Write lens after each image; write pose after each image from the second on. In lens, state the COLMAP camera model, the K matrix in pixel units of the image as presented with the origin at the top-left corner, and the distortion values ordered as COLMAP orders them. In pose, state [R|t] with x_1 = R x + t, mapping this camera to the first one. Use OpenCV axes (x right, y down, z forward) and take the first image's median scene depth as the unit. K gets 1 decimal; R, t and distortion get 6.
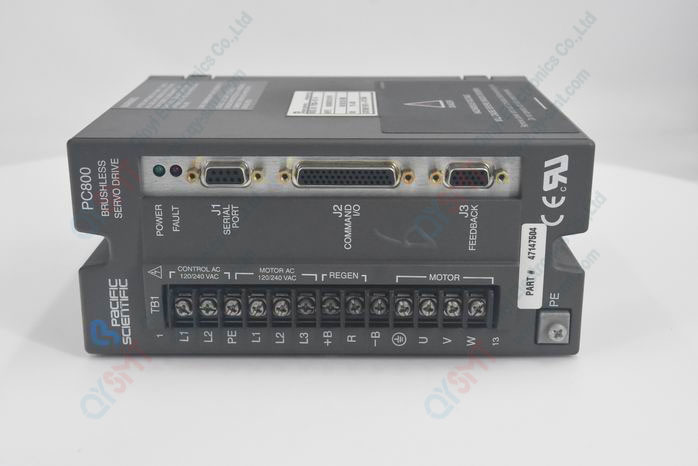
lens RADIAL K [[990.6, 0, 349.6], [0, 990.6, 233.5], [0, 0, 1]] dist [0.091885, 0.000000]
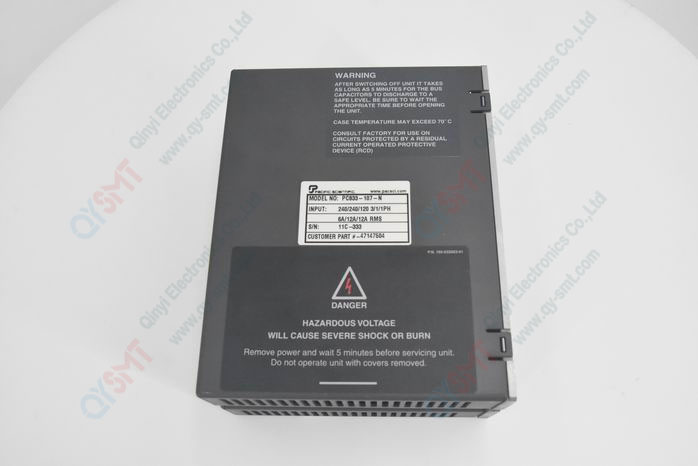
lens RADIAL K [[621.2, 0, 350.7], [0, 621.2, 226.3], [0, 0, 1]] dist [-0.068977, -0.000983]
pose [[-0.010351, 0.920009, -0.391759, 0.347193], [-0.264984, 0.375250, 0.888240, -0.932320], [0.964197, 0.113004, 0.239903, 0.949698]]
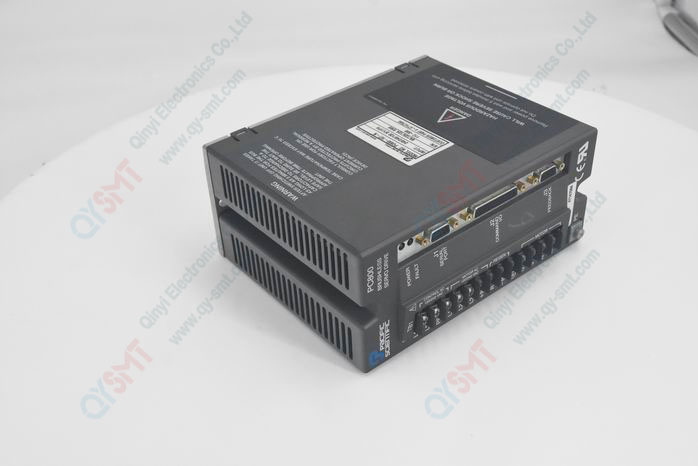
lens RADIAL K [[835.1, 0, 350.7], [0, 835.1, 235.9], [0, 0, 1]] dist [0.052513, 0.000000]
pose [[0.768745, -0.403443, 0.496250, -0.839395], [0.233237, 0.899343, 0.369842, -0.540095], [-0.595509, -0.168571, 0.785463, 0.091919]]
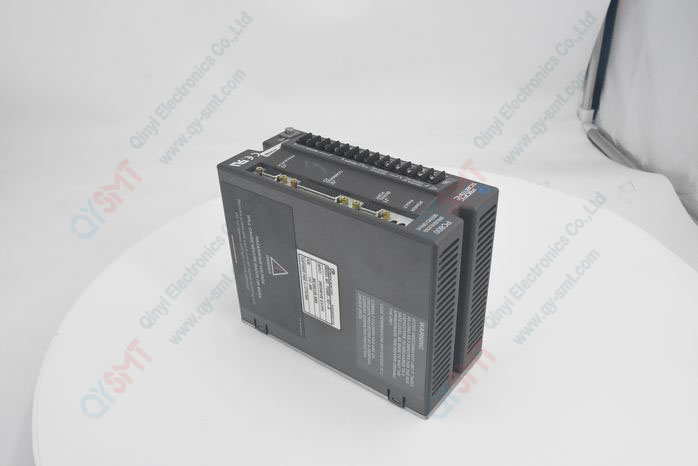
lens RADIAL K [[621.2, 0, 348.6], [0, 621.2, 232.9], [0, 0, 1]] dist [-0.068977, -0.000983]
pose [[-0.792686, -0.297776, 0.531957, -0.685605], [0.567984, -0.677722, 0.466999, -0.617896], [0.221458, 0.672326, 0.706353, 0.234587]]
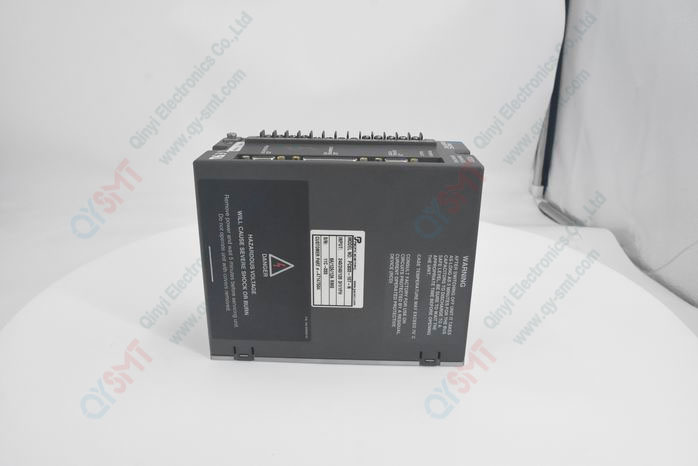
lens RADIAL K [[542.7, 0, 345.5], [0, 542.7, 235.9], [0, 0, 1]] dist [-0.085077, 0.000059]
pose [[-0.999465, -0.016161, 0.028442, -0.061818], [0.032331, -0.620412, 0.783609, -0.913326], [0.004982, 0.784109, 0.620603, 0.482441]]
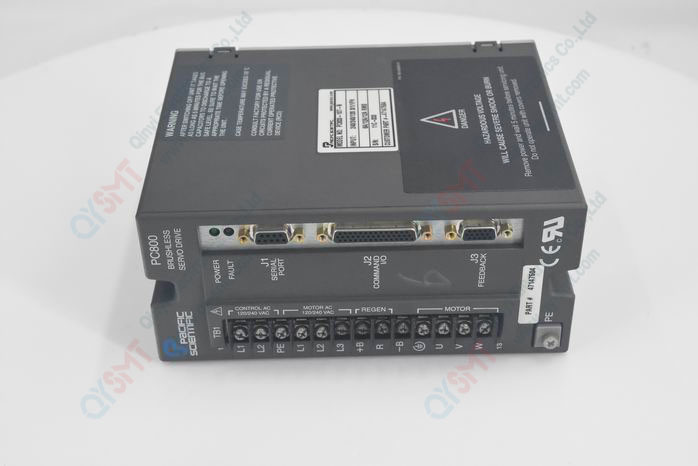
lens RADIAL K [[1083.3, 0, 351.0], [0, 1083.3, 234.6], [0, 0, 1]] dist [0.137376, 0.000000]
pose [[0.999632, -0.026848, 0.003917, -0.035702], [0.024116, 0.945345, 0.325179, -0.468841], [-0.012433, -0.324965, 0.945644, -0.209923]]
